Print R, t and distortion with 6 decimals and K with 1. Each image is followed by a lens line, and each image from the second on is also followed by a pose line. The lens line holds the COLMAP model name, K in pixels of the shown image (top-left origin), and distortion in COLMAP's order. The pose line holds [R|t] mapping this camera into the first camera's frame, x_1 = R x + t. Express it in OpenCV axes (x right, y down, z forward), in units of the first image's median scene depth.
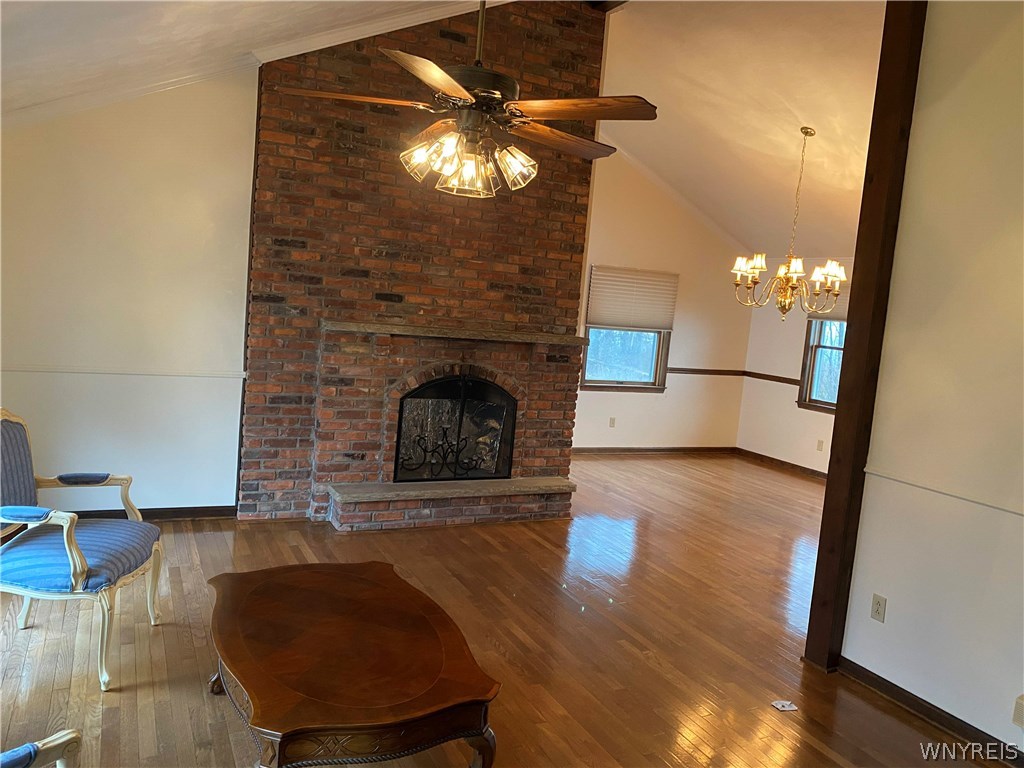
lens RADIAL K [[777.5, 0, 505.0], [0, 777.5, 383.0], [0, 0, 1]] dist [0.025939, -0.001814]
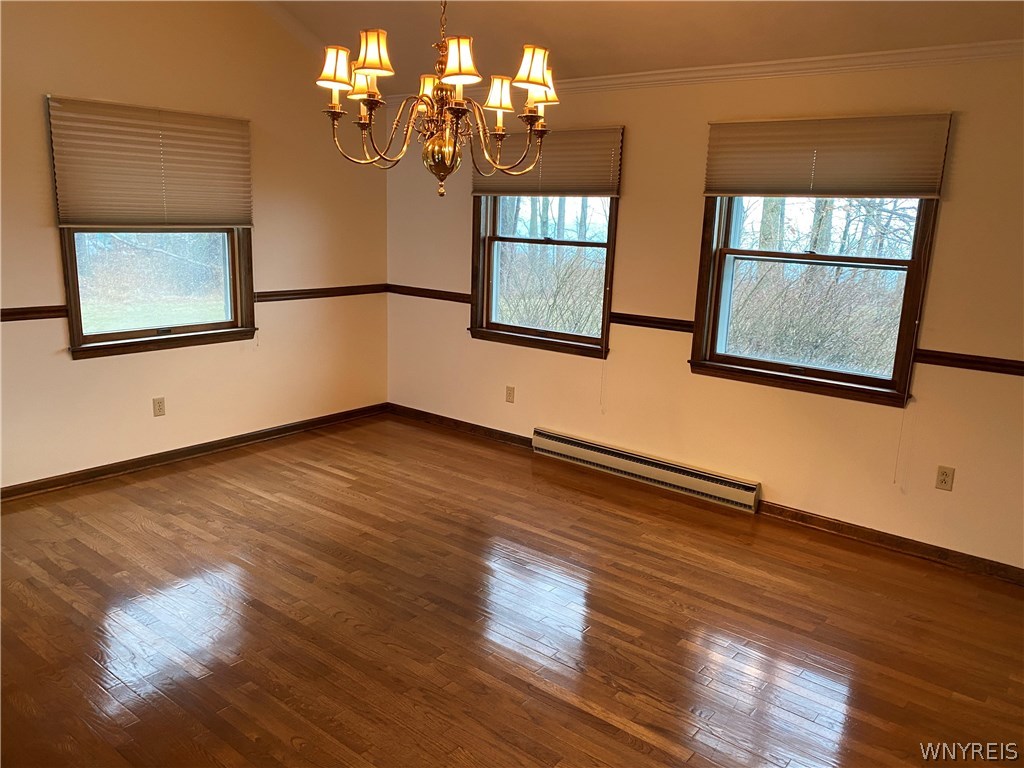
lens RADIAL K [[777.5, 0, 510.5], [0, 777.5, 387.2], [0, 0, 1]] dist [0.025939, -0.001814]
pose [[0.902158, -0.147770, 0.405309, 0.141838], [0.087596, 0.982681, 0.163295, -0.029921], [-0.422420, -0.111815, 0.899477, 0.415715]]
